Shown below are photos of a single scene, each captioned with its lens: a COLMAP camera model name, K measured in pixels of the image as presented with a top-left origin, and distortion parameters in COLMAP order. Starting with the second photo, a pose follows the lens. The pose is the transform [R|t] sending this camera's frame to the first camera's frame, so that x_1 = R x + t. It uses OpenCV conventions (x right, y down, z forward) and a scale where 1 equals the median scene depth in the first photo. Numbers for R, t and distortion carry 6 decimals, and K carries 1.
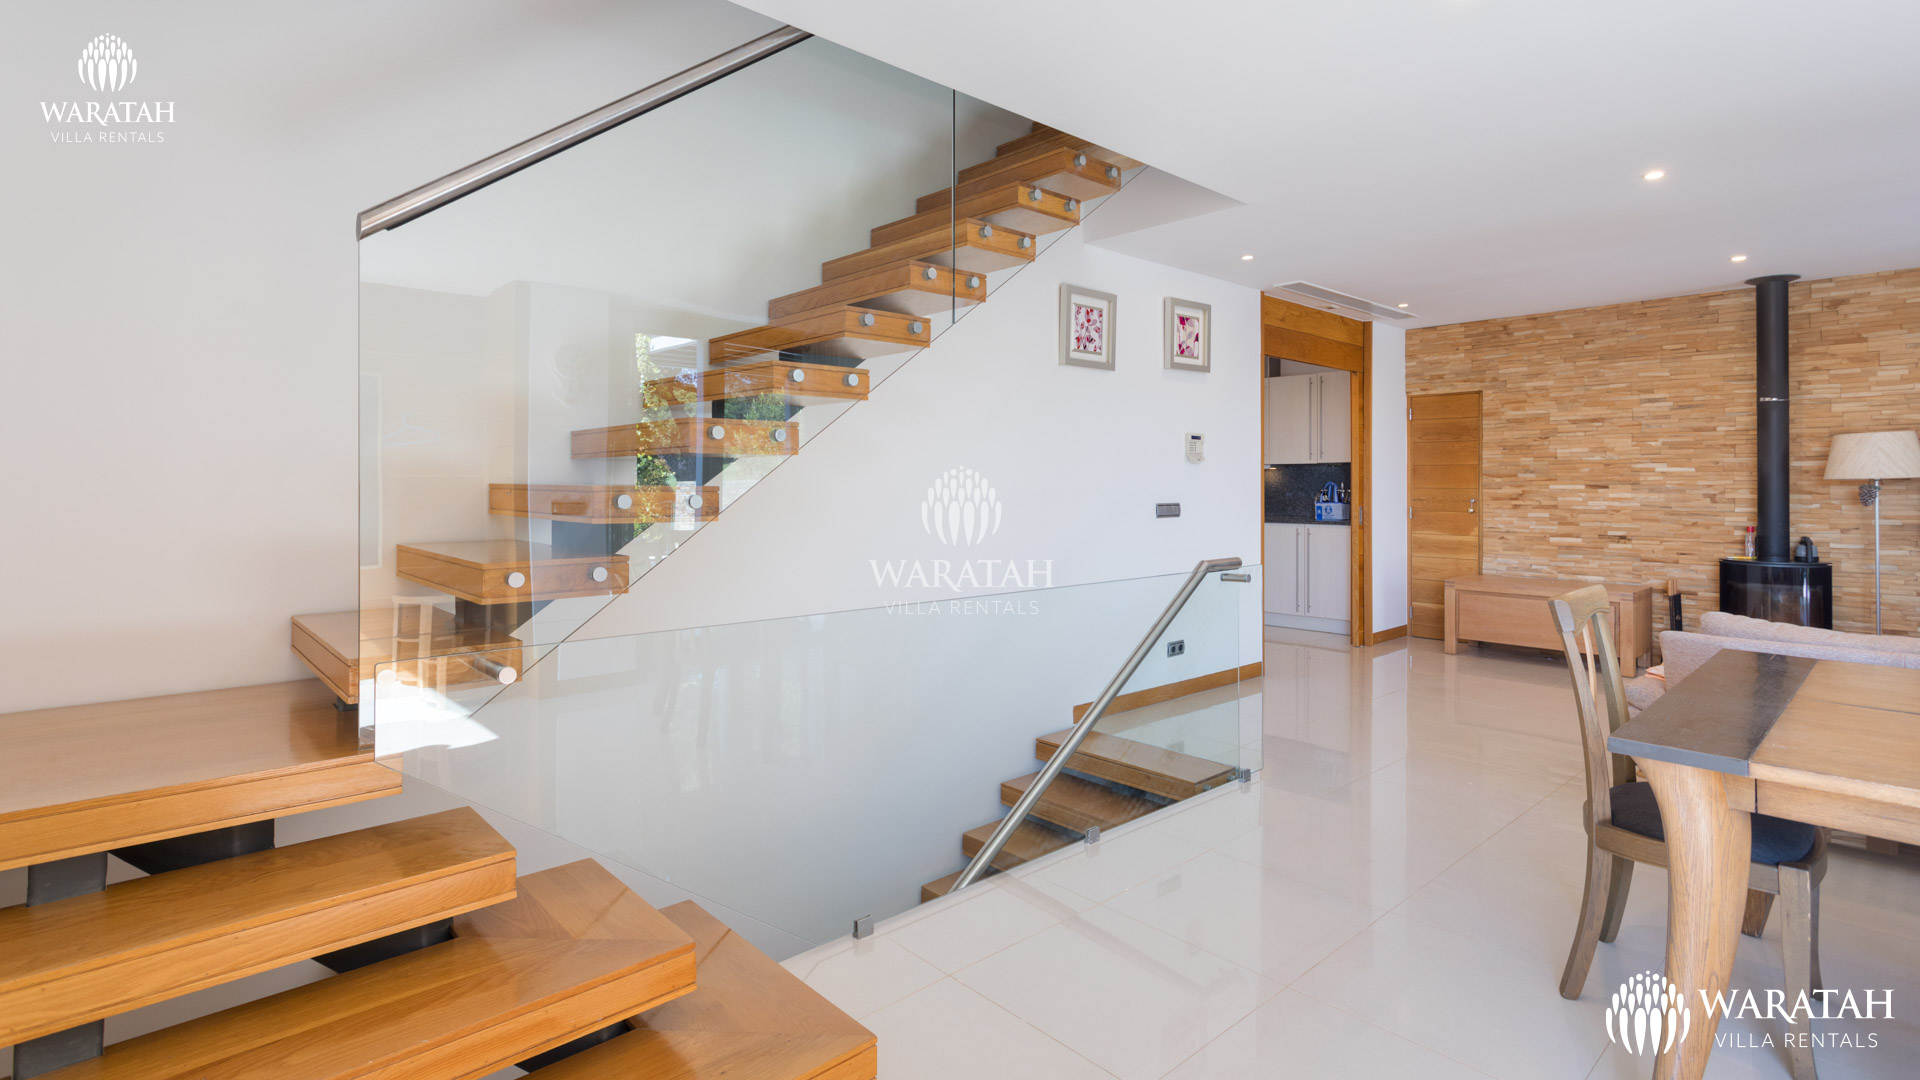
lens RADIAL K [[927.8, 0, 958.1], [0, 927.8, 479.4], [0, 0, 1]] dist [-0.000181, 0.000041]
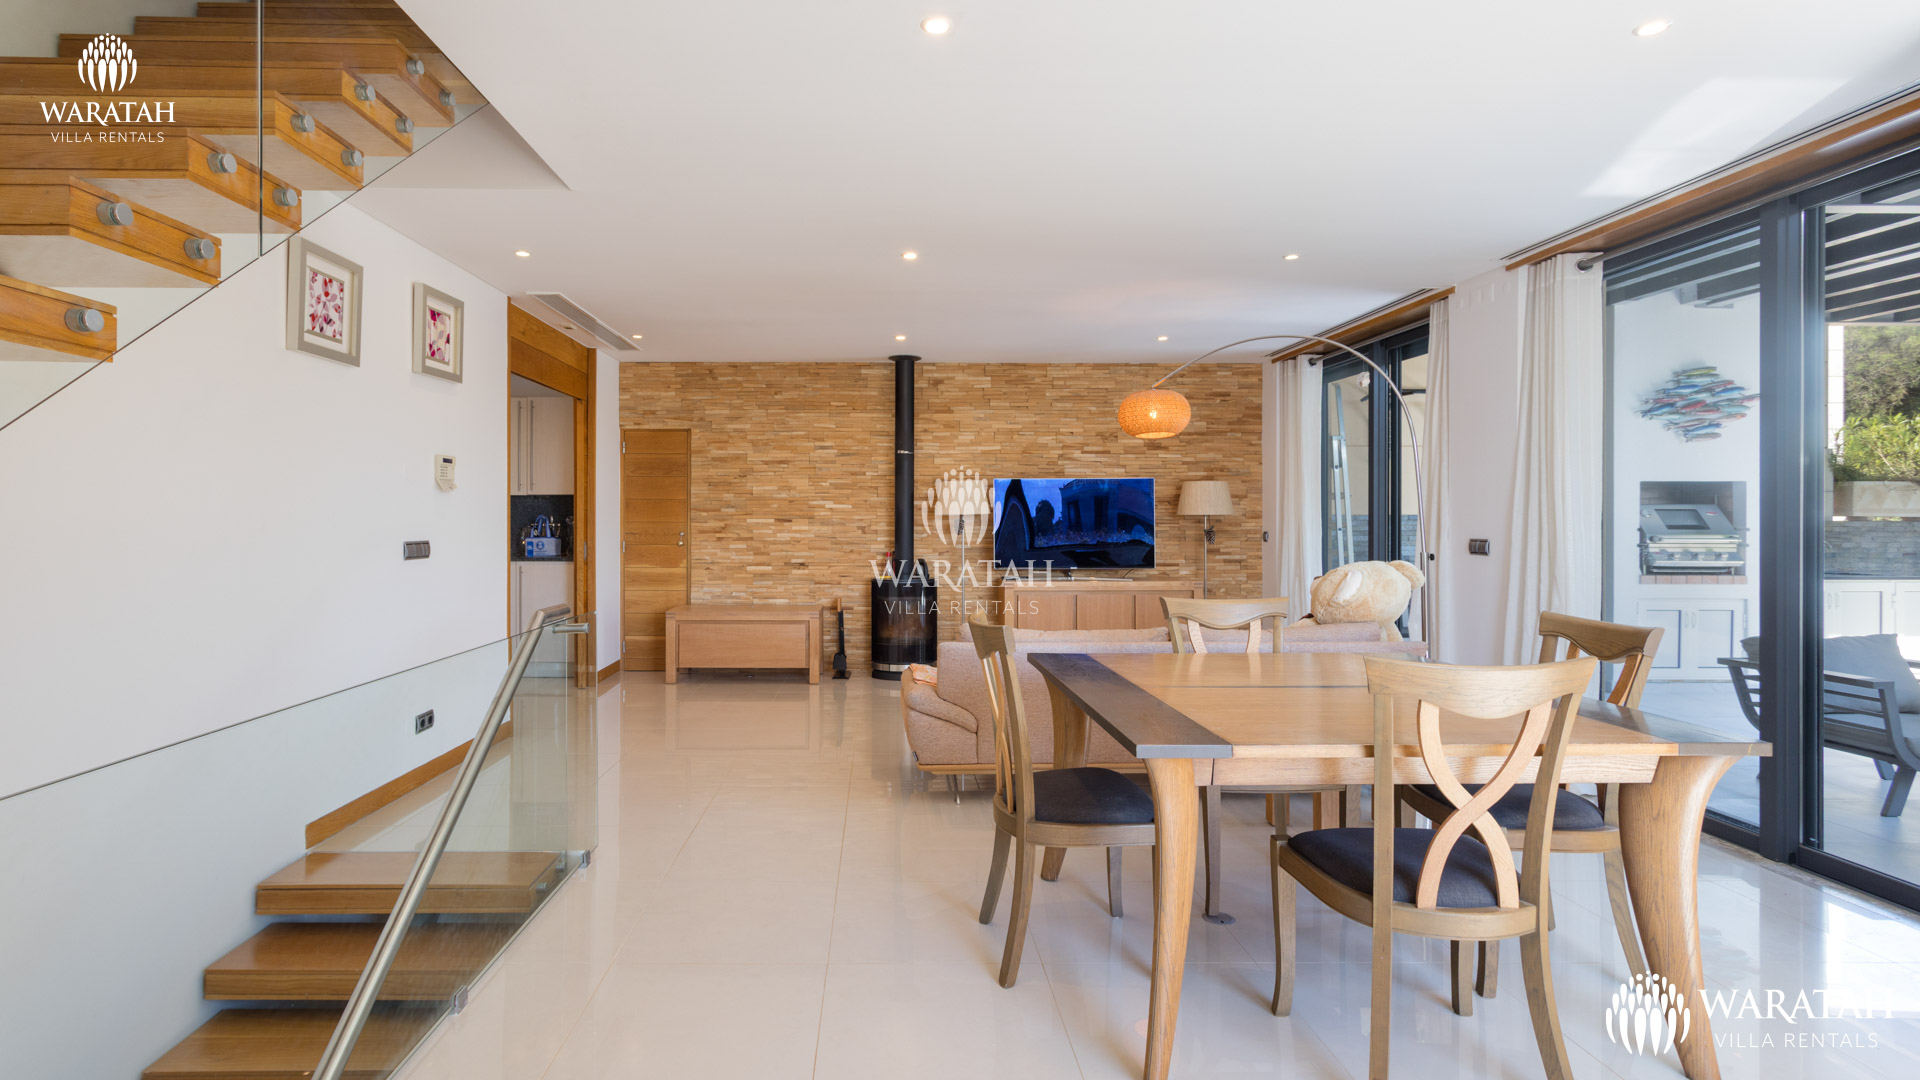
lens RADIAL K [[949.6, 0, 904.7], [0, 949.6, 520.2], [0, 0, 1]] dist [0.000005, 0.000140]
pose [[0.661409, 0.000389, 0.750025, -0.091223], [-0.006116, 0.999969, 0.004874, 0.000931], [-0.750000, -0.007811, 0.661391, 0.121355]]
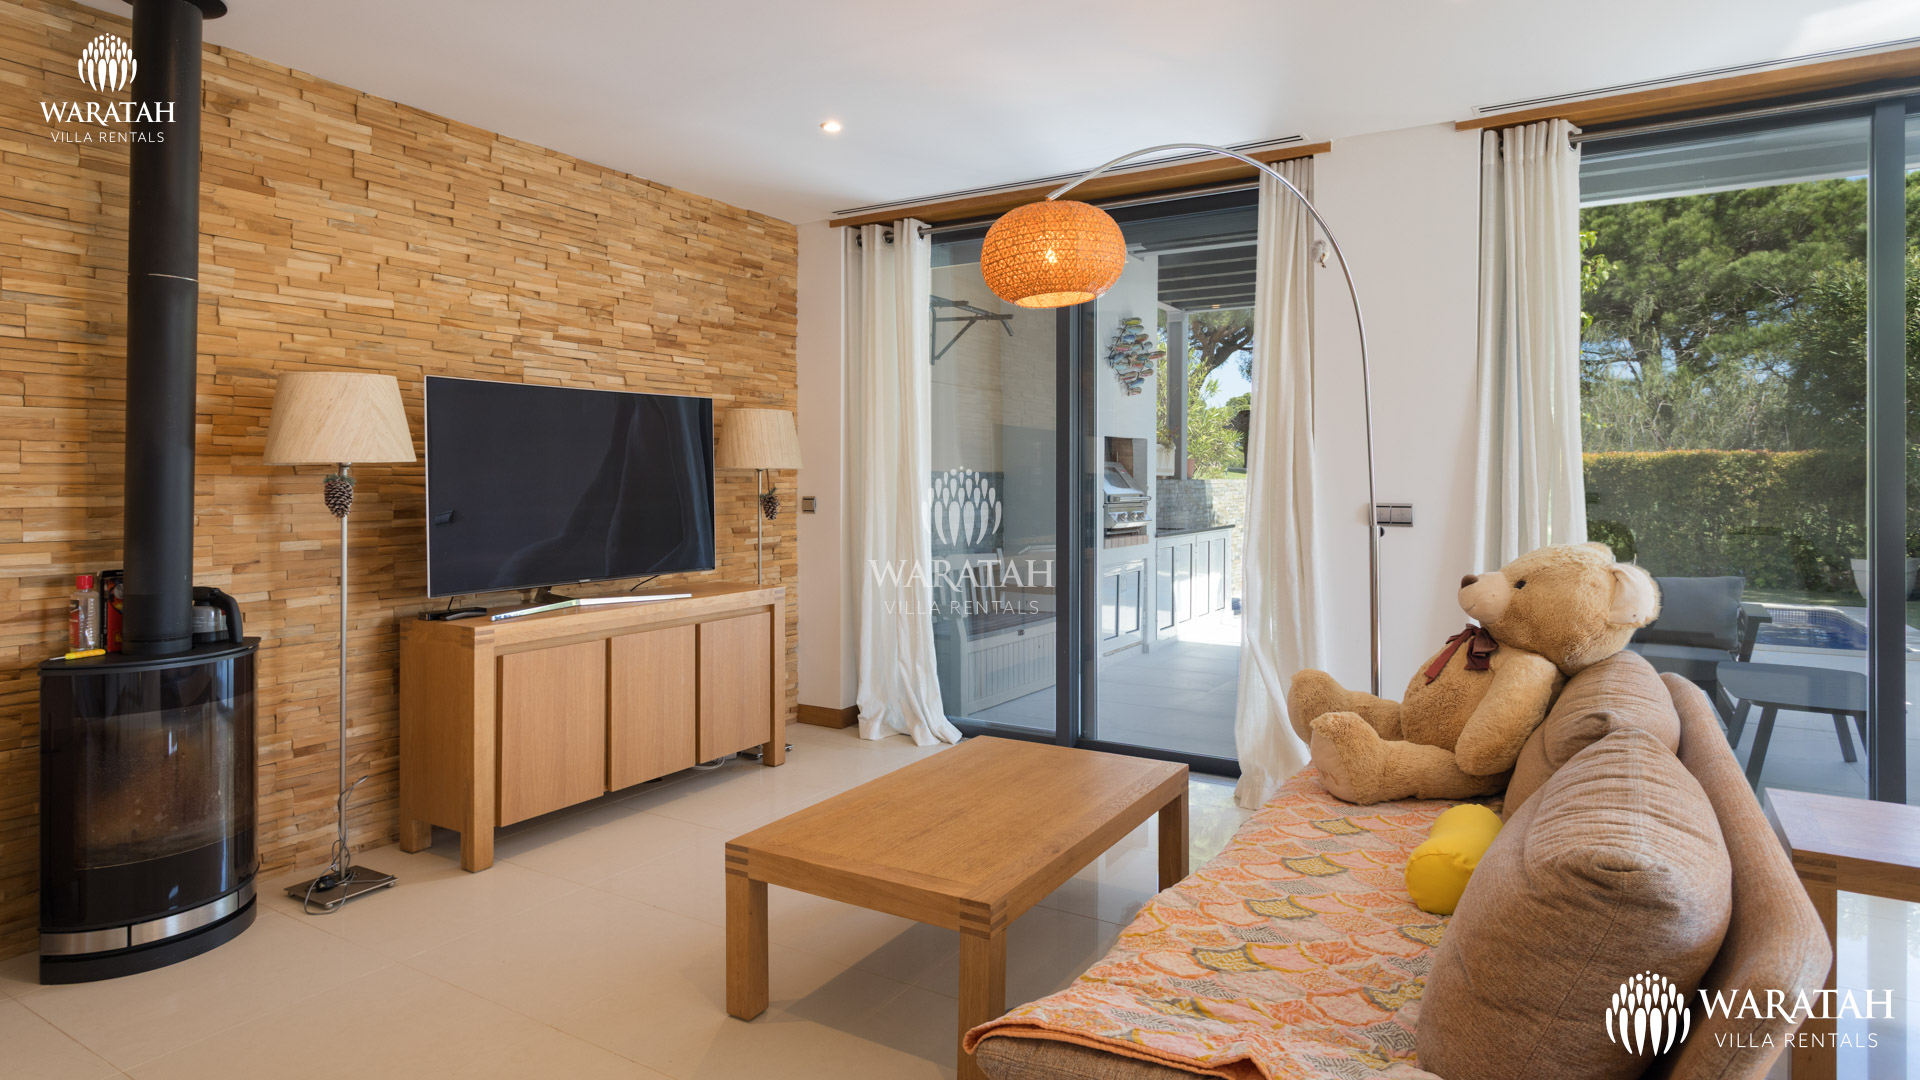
lens RADIAL K [[1084.2, 0, 954.1], [0, 1084.2, 474.8], [0, 0, 1]] dist [-0.000579, 0.000419]
pose [[-0.261431, 0.005217, 0.965208, 0.268095], [-0.005817, 0.999959, -0.006980, 0.006580], [-0.965205, -0.007439, -0.261390, 0.698927]]
